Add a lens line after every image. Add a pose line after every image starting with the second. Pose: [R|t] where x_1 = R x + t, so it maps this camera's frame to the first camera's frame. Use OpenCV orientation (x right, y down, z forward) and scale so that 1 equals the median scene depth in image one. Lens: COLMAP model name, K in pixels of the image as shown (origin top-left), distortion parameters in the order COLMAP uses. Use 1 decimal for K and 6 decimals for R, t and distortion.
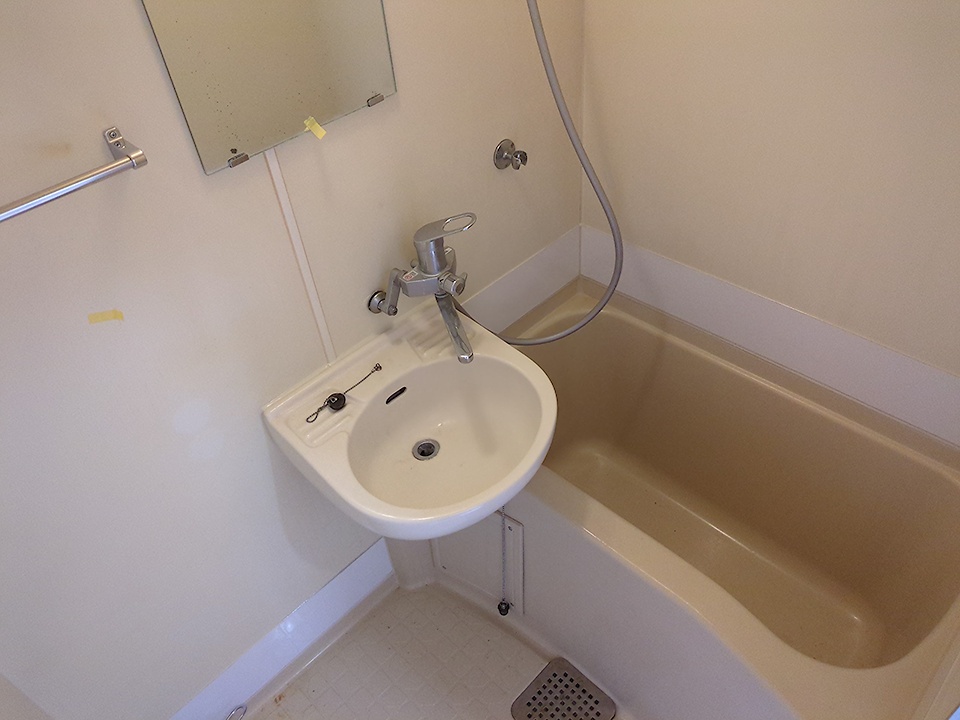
lens RADIAL K [[726.6, 0, 480.4], [0, 726.6, 358.5], [0, 0, 1]] dist [0.020528, -0.006920]
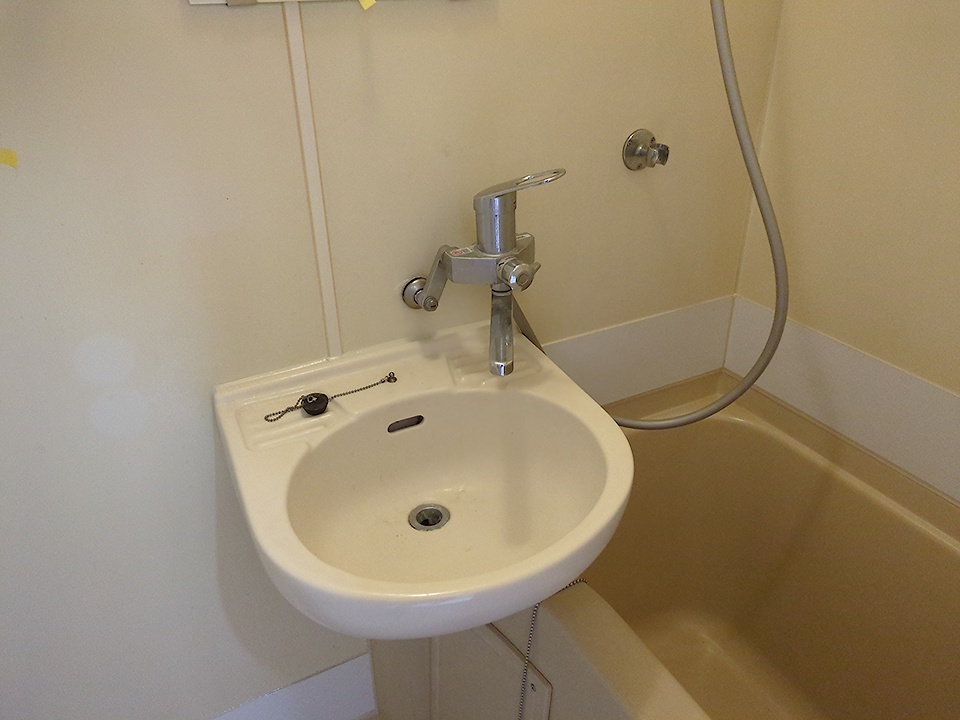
lens RADIAL K [[726.6, 0, 483.9], [0, 726.6, 359.6], [0, 0, 1]] dist [0.020528, -0.006920]
pose [[0.951255, 0.199356, -0.235309, 0.101562], [-0.249882, 0.945404, -0.209214, 0.115527], [0.180754, 0.257815, 0.949136, 0.333519]]
